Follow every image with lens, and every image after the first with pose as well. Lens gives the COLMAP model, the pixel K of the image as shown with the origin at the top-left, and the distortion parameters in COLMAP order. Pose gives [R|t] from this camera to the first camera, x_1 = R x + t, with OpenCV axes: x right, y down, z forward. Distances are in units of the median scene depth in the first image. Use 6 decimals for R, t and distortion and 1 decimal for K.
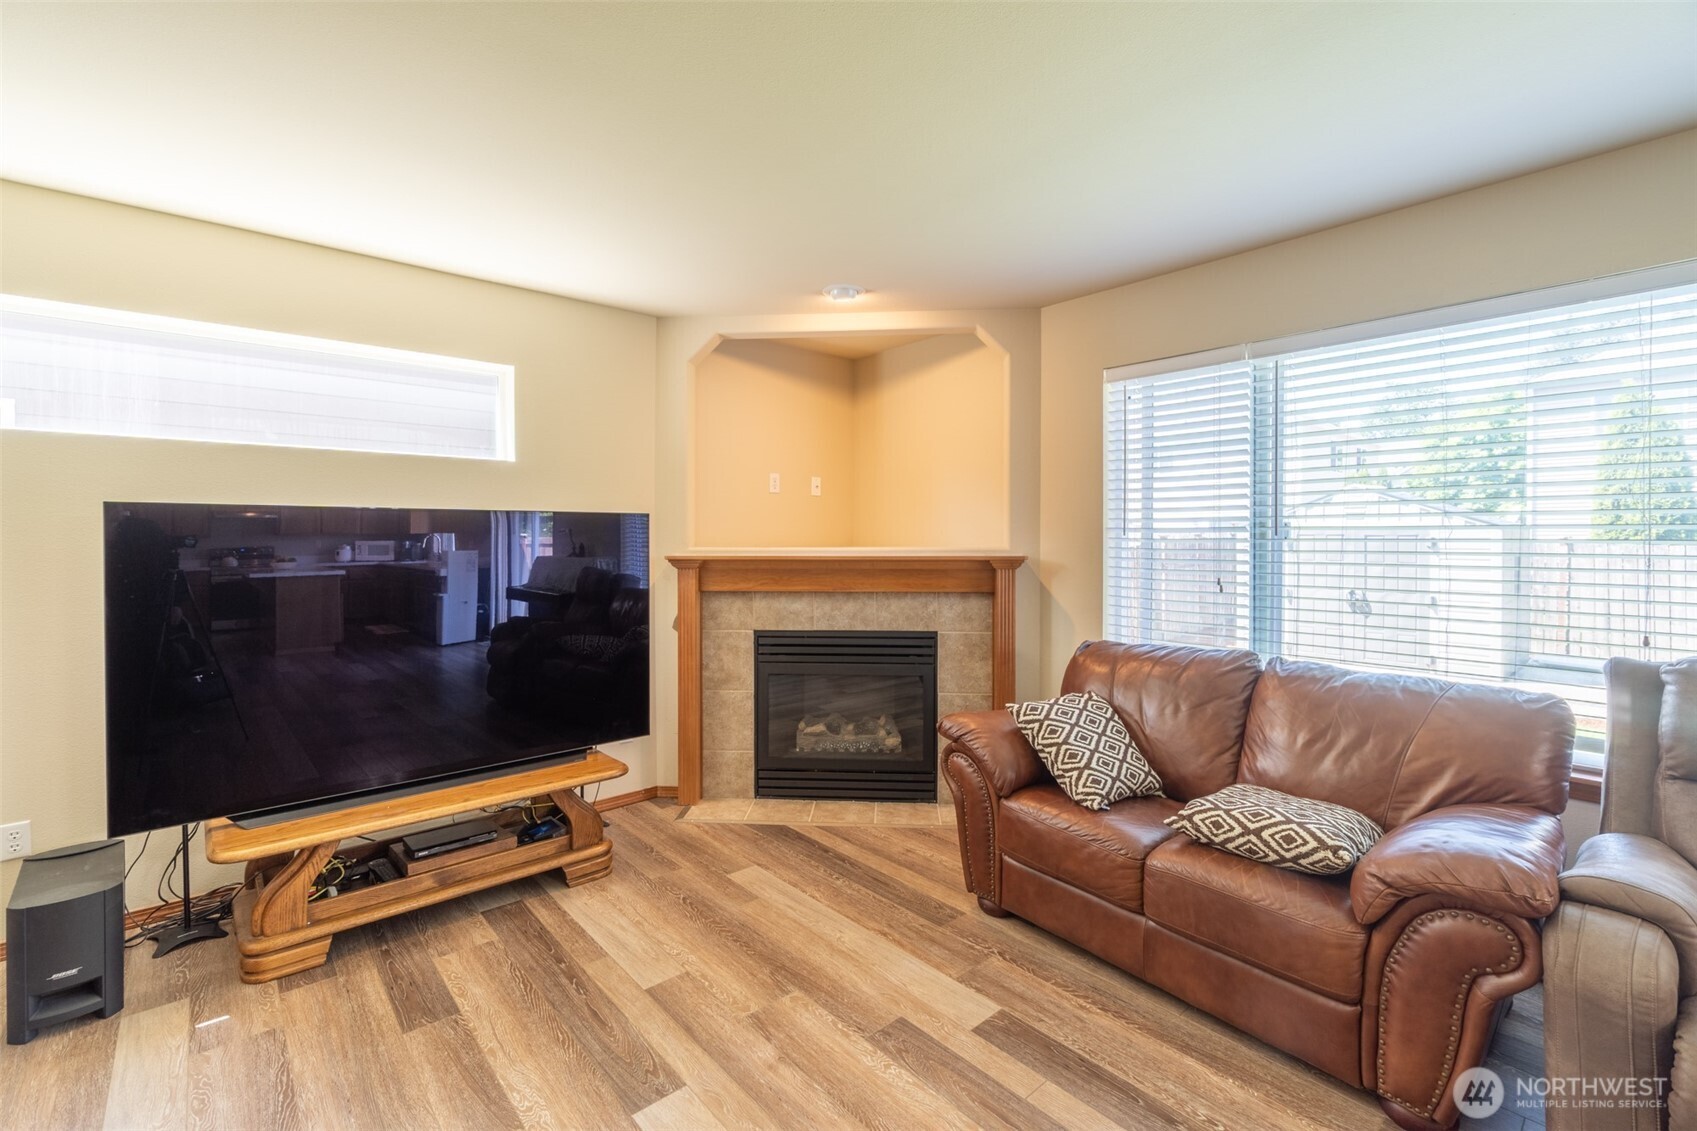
lens RADIAL K [[736.1, 0, 824.0], [0, 736.1, 546.8], [0, 0, 1]] dist [-0.003923, 0.001700]
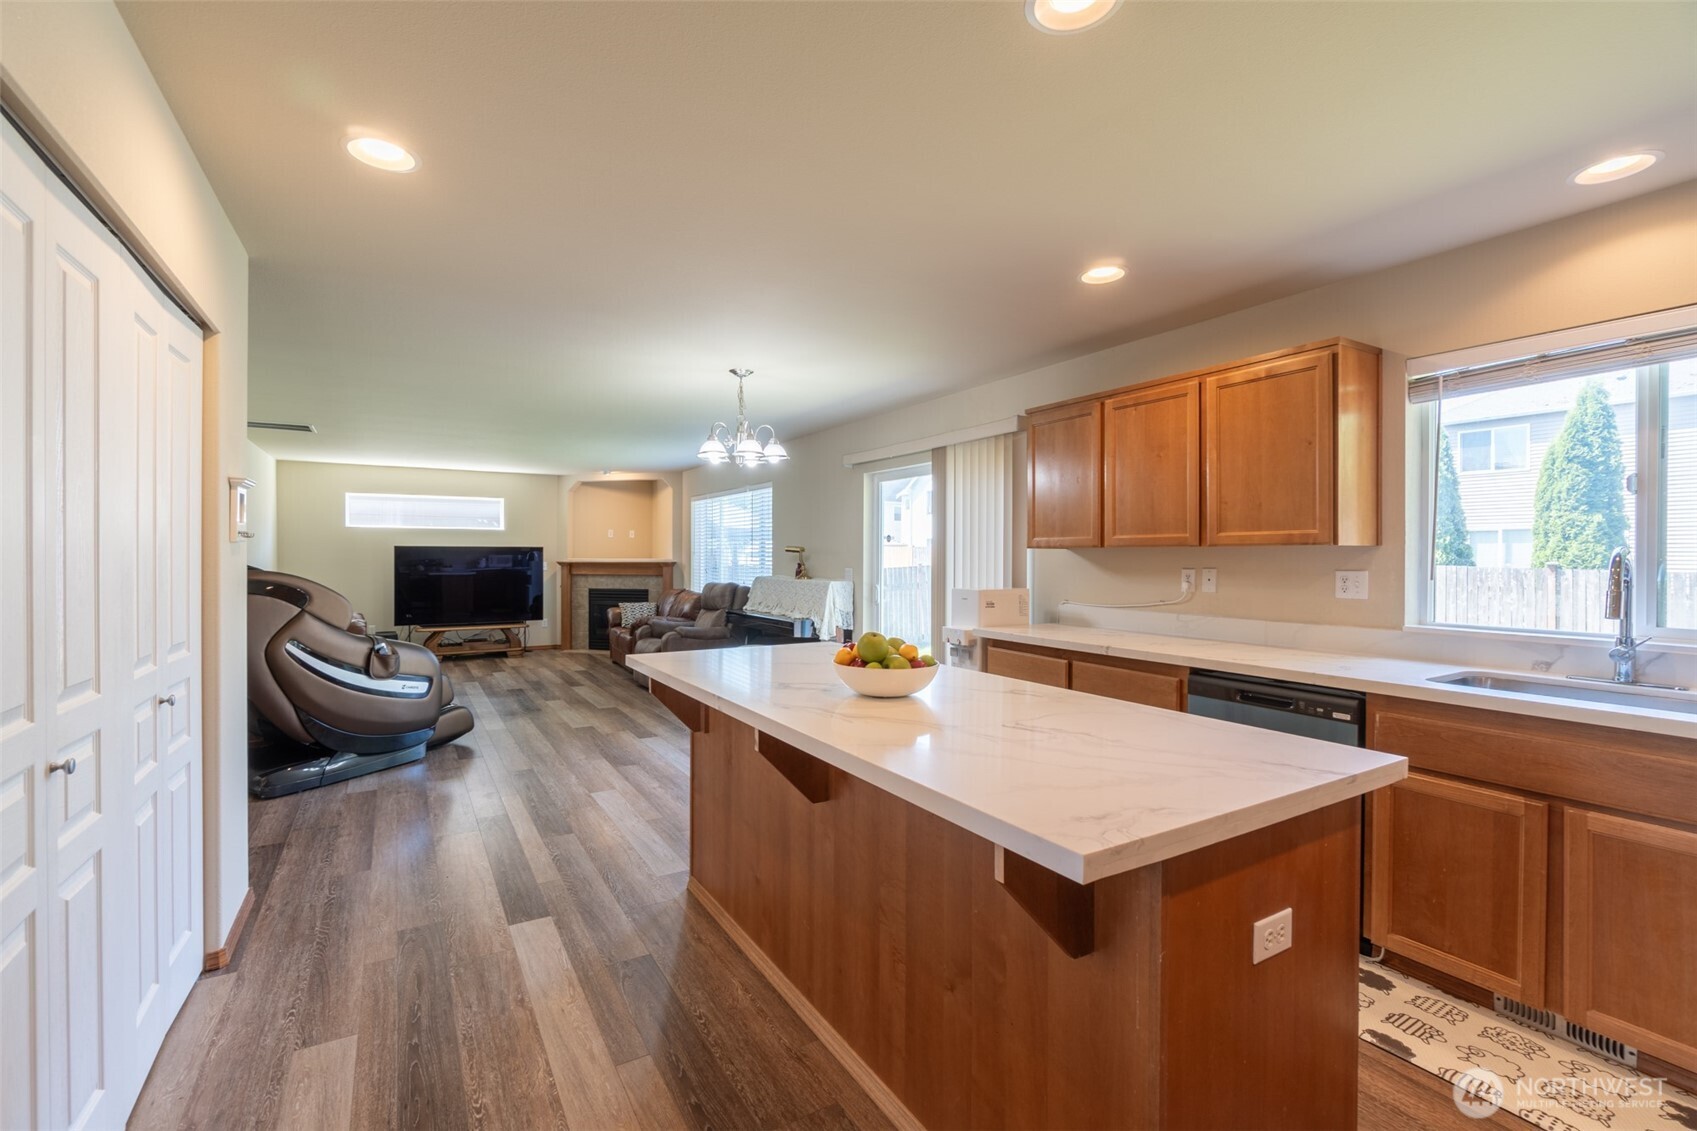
lens RADIAL K [[736.1, 0, 836.7], [0, 736.1, 563.0], [0, 0, 1]] dist [-0.003923, 0.001700]
pose [[0.986598, 0.005772, -0.163065, 1.301817], [-0.005411, 0.999982, 0.002662, 0.005280], [0.163078, -0.001744, 0.986612, -1.612951]]
